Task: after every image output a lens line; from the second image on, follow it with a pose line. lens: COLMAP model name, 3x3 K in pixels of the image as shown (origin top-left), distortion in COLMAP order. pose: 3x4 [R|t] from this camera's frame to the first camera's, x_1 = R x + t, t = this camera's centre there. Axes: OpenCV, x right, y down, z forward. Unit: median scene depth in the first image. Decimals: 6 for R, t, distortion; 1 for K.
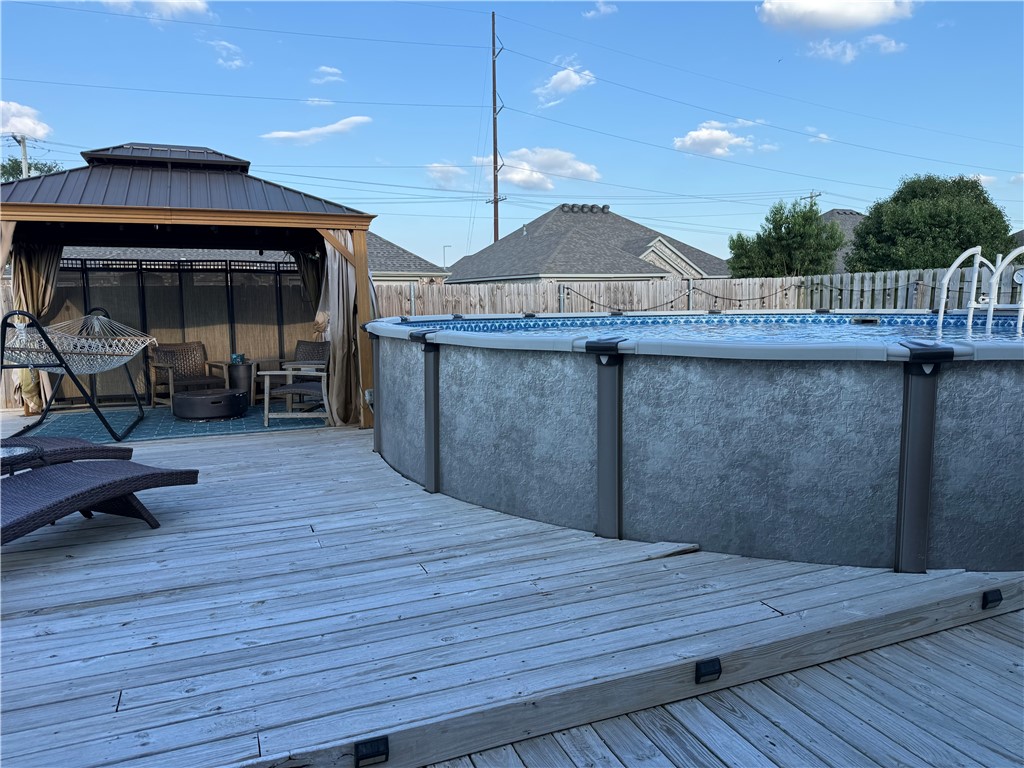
lens RADIAL K [[707.2, 0, 513.3], [0, 707.2, 385.9], [0, 0, 1]] dist [0.124807, -0.203687]
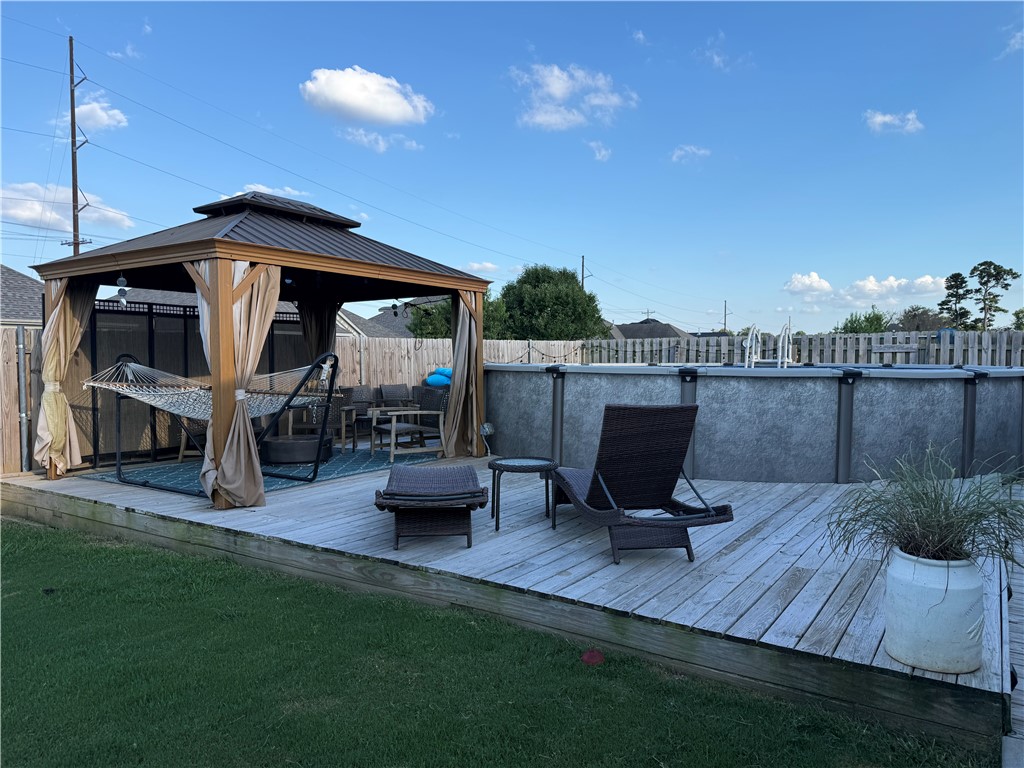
lens RADIAL K [[706.9, 0, 511.2], [0, 706.9, 395.8], [0, 0, 1]] dist [0.090257, -0.114705]
pose [[0.826668, -0.018664, 0.562380, -0.651940], [0.059176, 0.996791, -0.053905, 0.019852], [-0.559569, 0.077841, 0.825120, -0.006894]]
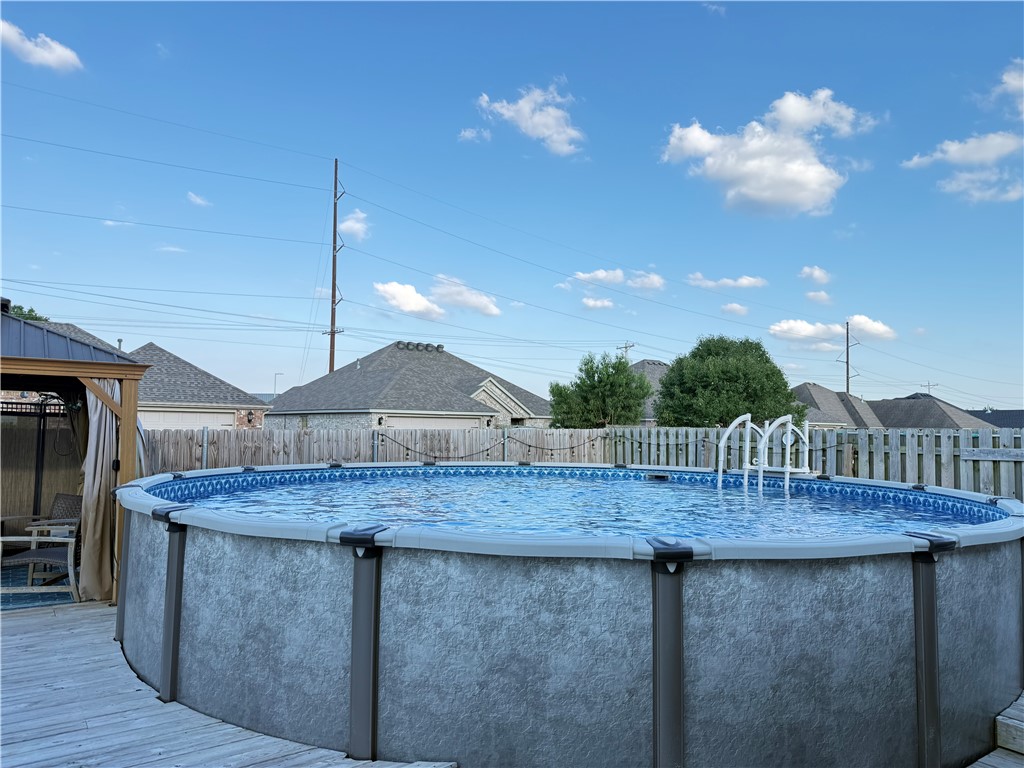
lens RADIAL K [[706.9, 0, 511.2], [0, 706.9, 395.8], [0, 0, 1]] dist [0.090257, -0.114705]
pose [[0.975252, 0.036025, 0.218141, 0.044085], [0.001384, 0.985622, -0.168957, -0.032102], [-0.221091, 0.165078, 0.961181, 0.015806]]
